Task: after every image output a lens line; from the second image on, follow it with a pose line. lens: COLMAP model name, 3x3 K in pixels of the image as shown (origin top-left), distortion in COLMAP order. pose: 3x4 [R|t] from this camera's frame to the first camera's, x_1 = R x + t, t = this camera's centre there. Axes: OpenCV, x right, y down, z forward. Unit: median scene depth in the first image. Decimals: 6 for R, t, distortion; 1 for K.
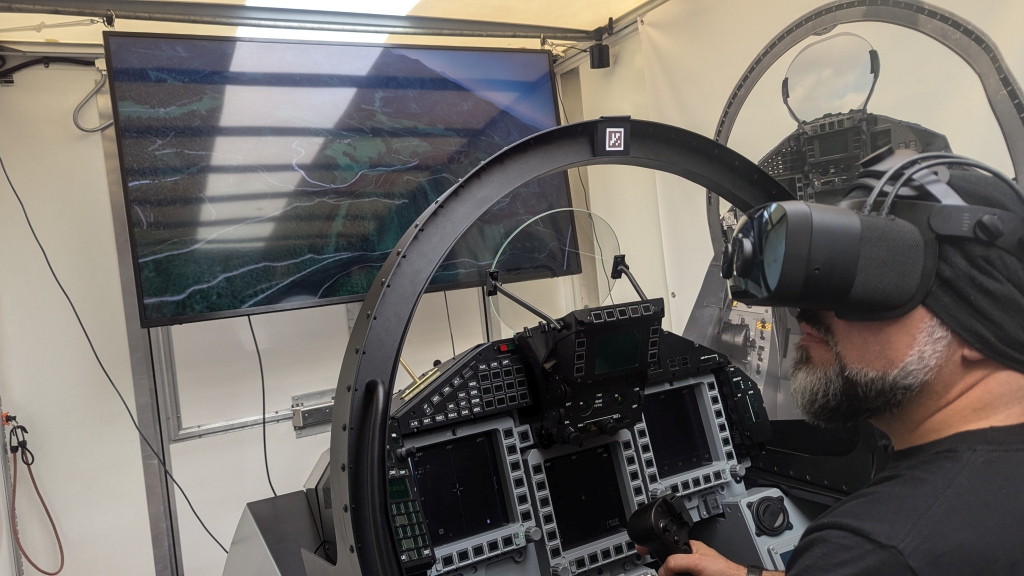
lens RADIAL K [[715.1, 0, 511.4], [0, 715.1, 286.3], [0, 0, 1]] dist [0.003367, 0.001205]
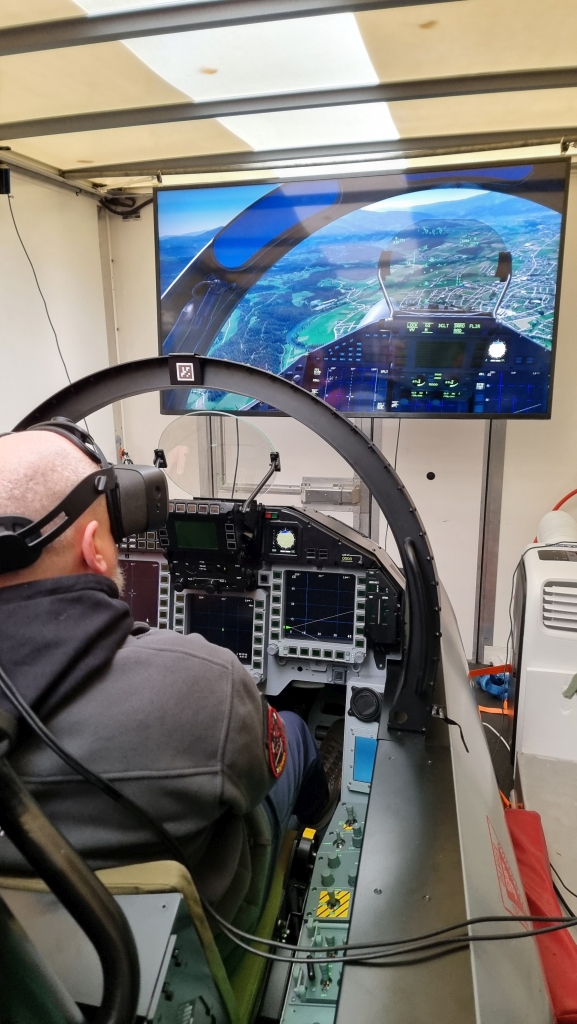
lens RADIAL K [[699.2, 0, 288.7], [0, 699.2, 513.7], [0, 0, 1]] dist [0.005719, 0.001143]
pose [[0.750055, 0.257449, -0.609211, 0.891090], [-0.089652, 0.952202, 0.292017, -0.283604], [0.655271, -0.164412, 0.737284, 0.164233]]
